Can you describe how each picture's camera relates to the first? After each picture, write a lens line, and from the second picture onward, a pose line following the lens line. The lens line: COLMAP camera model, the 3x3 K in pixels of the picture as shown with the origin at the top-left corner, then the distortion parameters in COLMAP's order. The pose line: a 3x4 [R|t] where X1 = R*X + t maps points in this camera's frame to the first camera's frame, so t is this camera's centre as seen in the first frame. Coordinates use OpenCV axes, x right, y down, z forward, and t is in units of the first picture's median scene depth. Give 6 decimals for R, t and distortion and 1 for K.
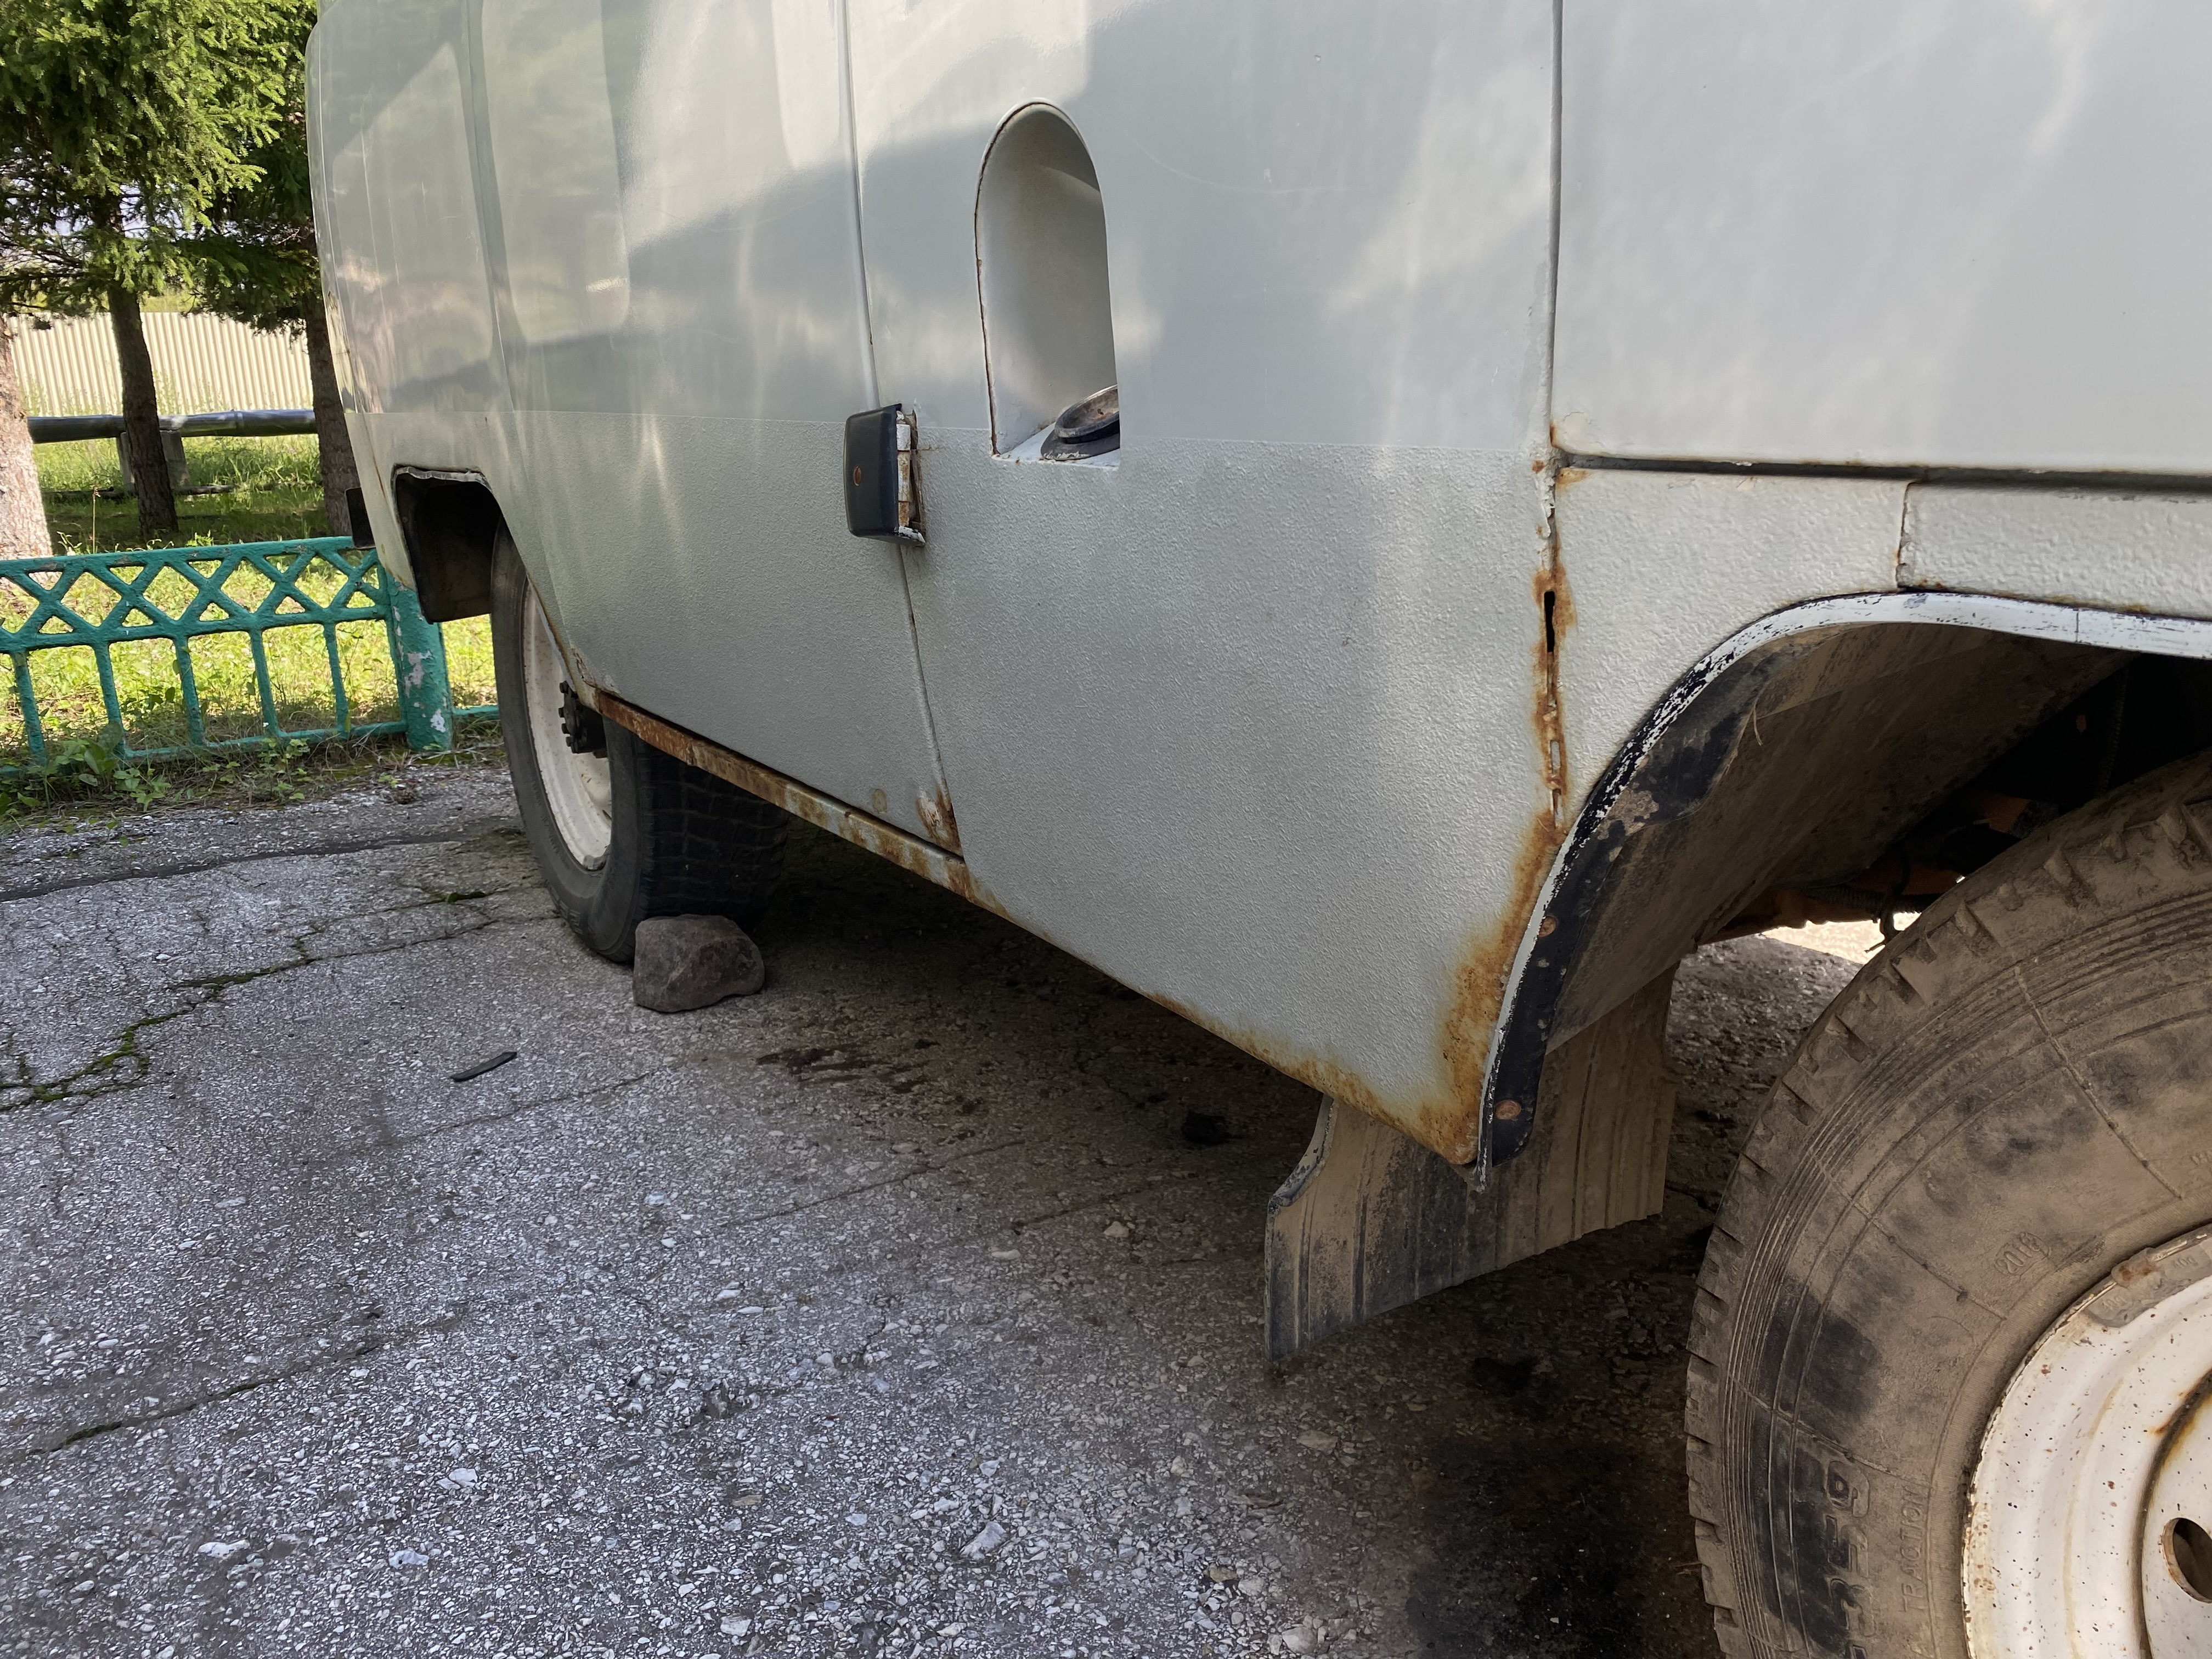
lens RADIAL K [[1708.0, 0, 1112.2], [0, 1708.0, 825.1], [0, 0, 1]] dist [0.026402, -0.024875]
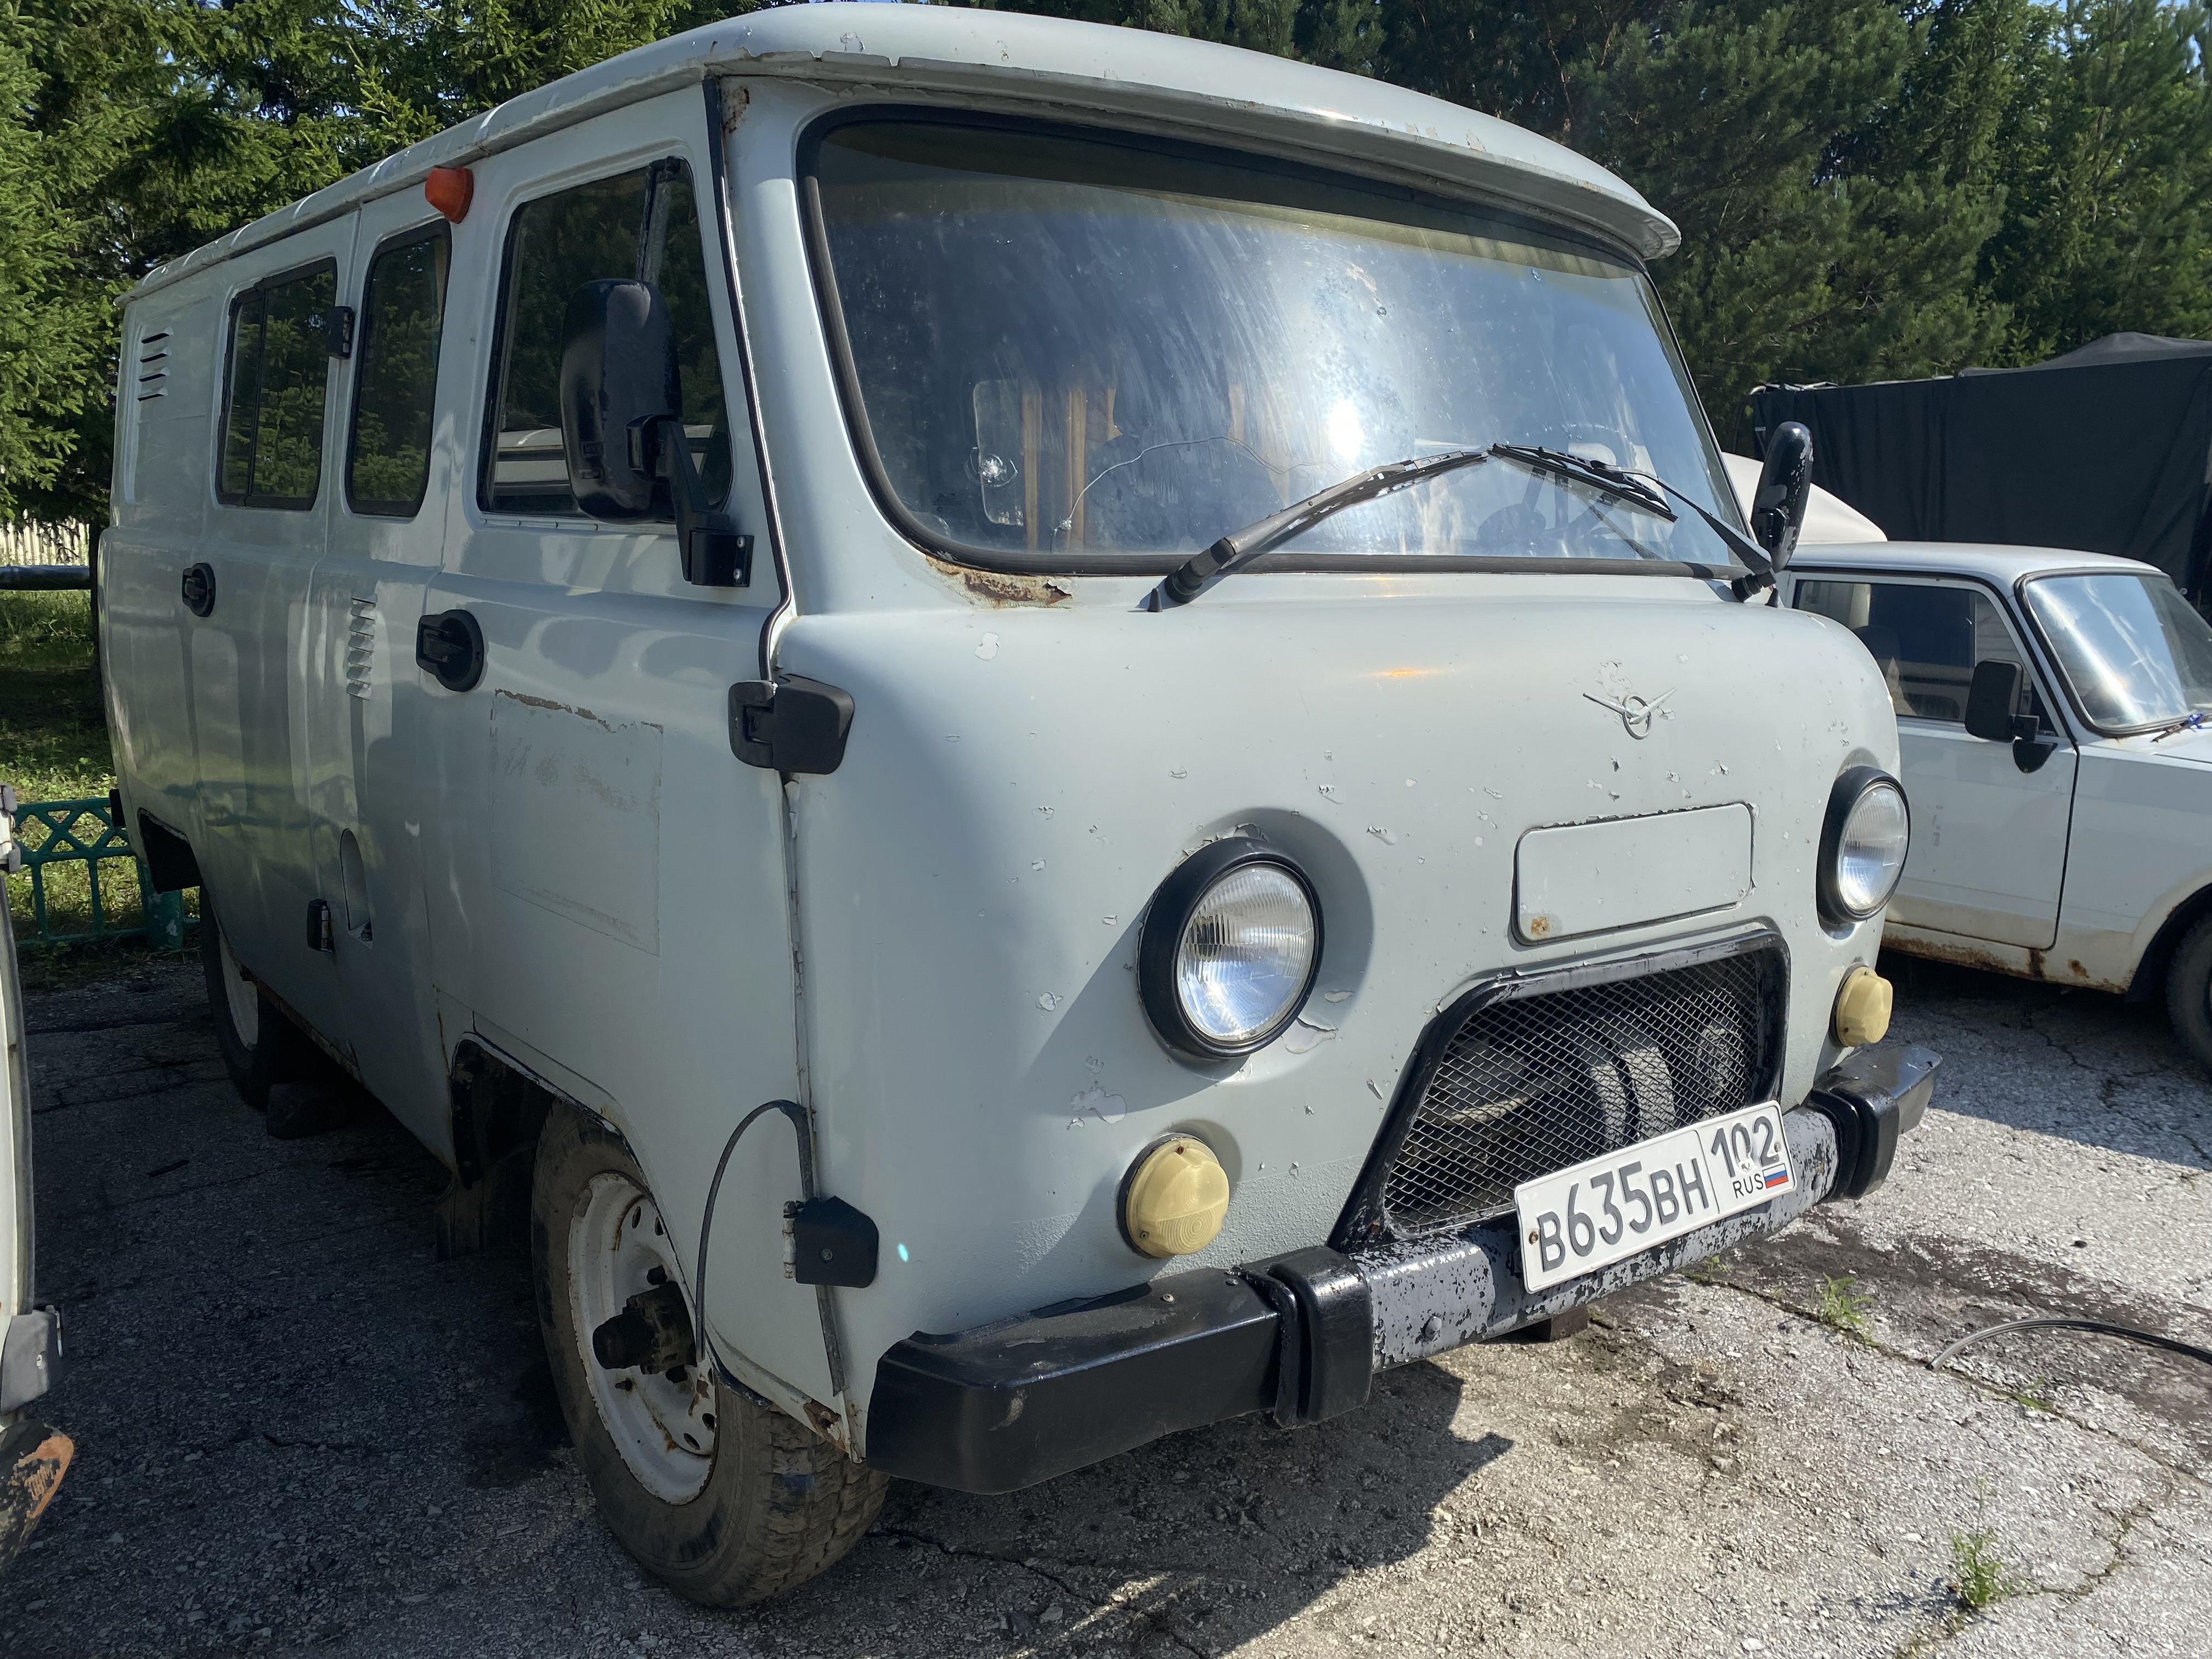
lens RADIAL K [[1708.0, 0, 1116.8], [0, 1708.0, 827.5], [0, 0, 1]] dist [0.026402, -0.024875]
pose [[0.993269, 0.029108, 0.112111, 0.353987], [-0.019832, 0.996354, -0.082981, -0.072428], [-0.114118, 0.080199, 0.990225, -0.798465]]
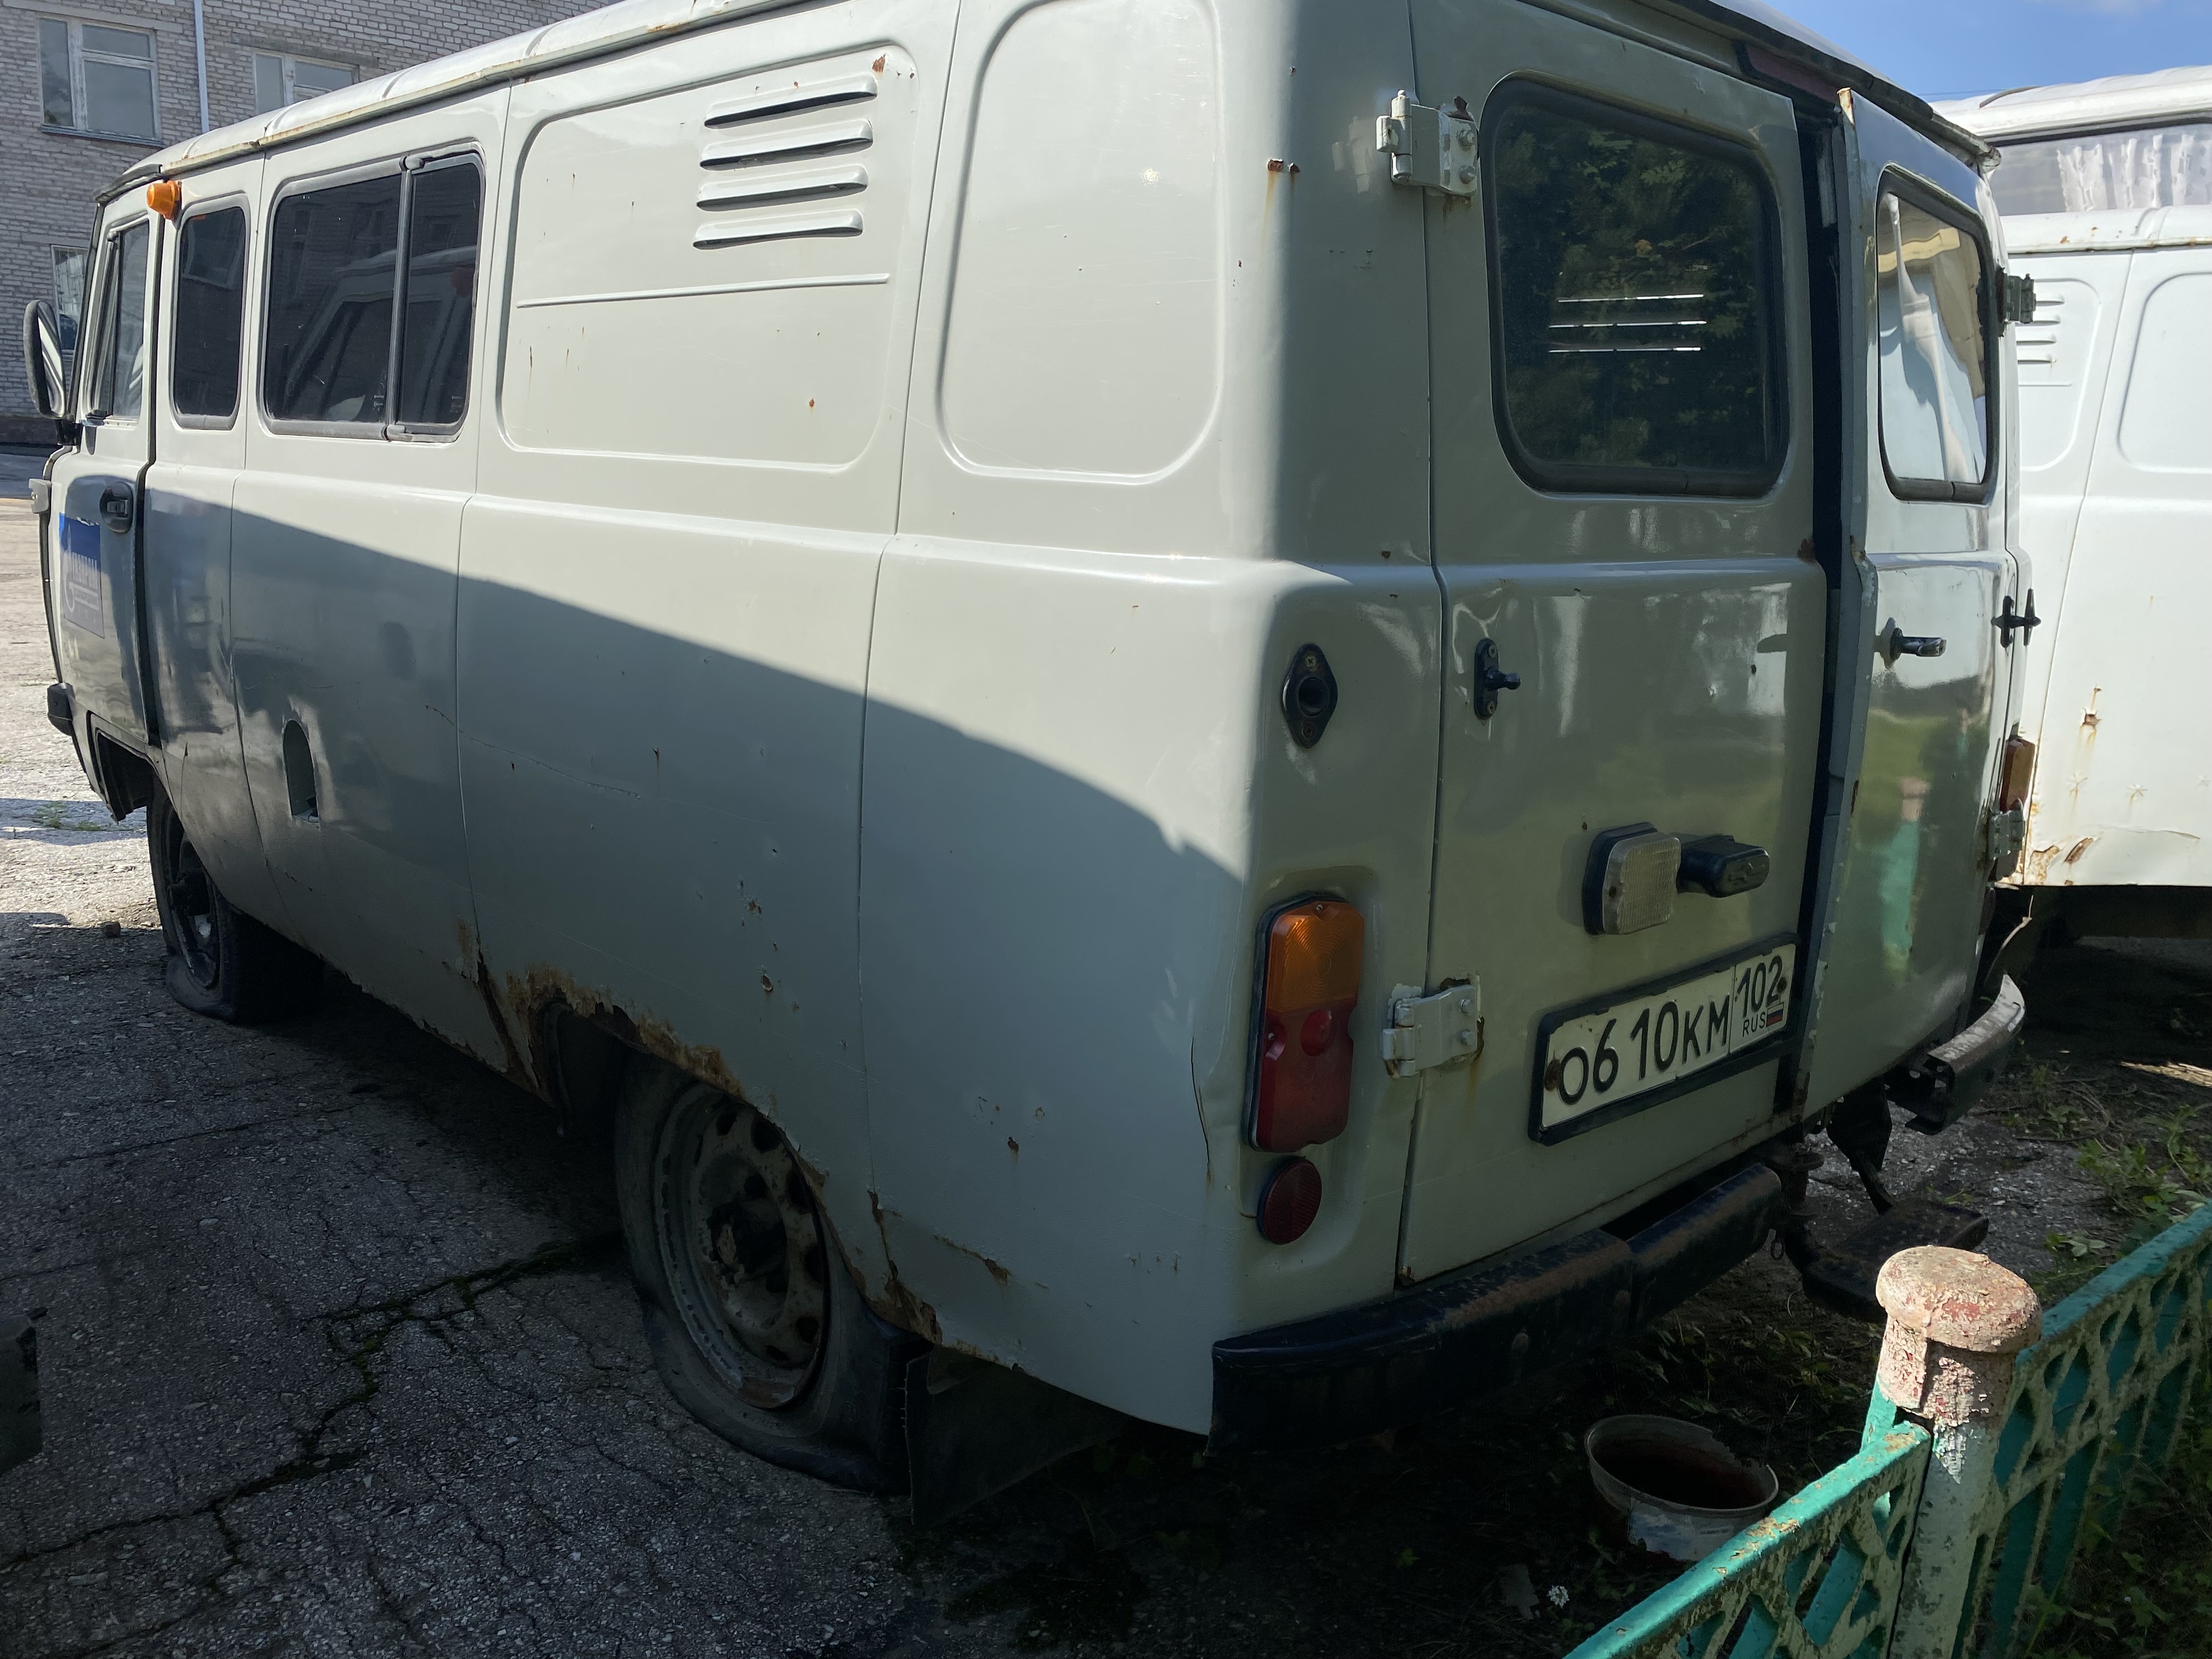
lens RADIAL K [[1708.0, 0, 1124.8], [0, 1708.0, 815.2], [0, 0, 1]] dist [0.026402, -0.024875]
pose [[-0.990089, 0.010405, -0.140056, -0.870876], [-0.051966, 0.899328, 0.434175, -0.662055], [0.130474, 0.437150, -0.889874, 1.814476]]
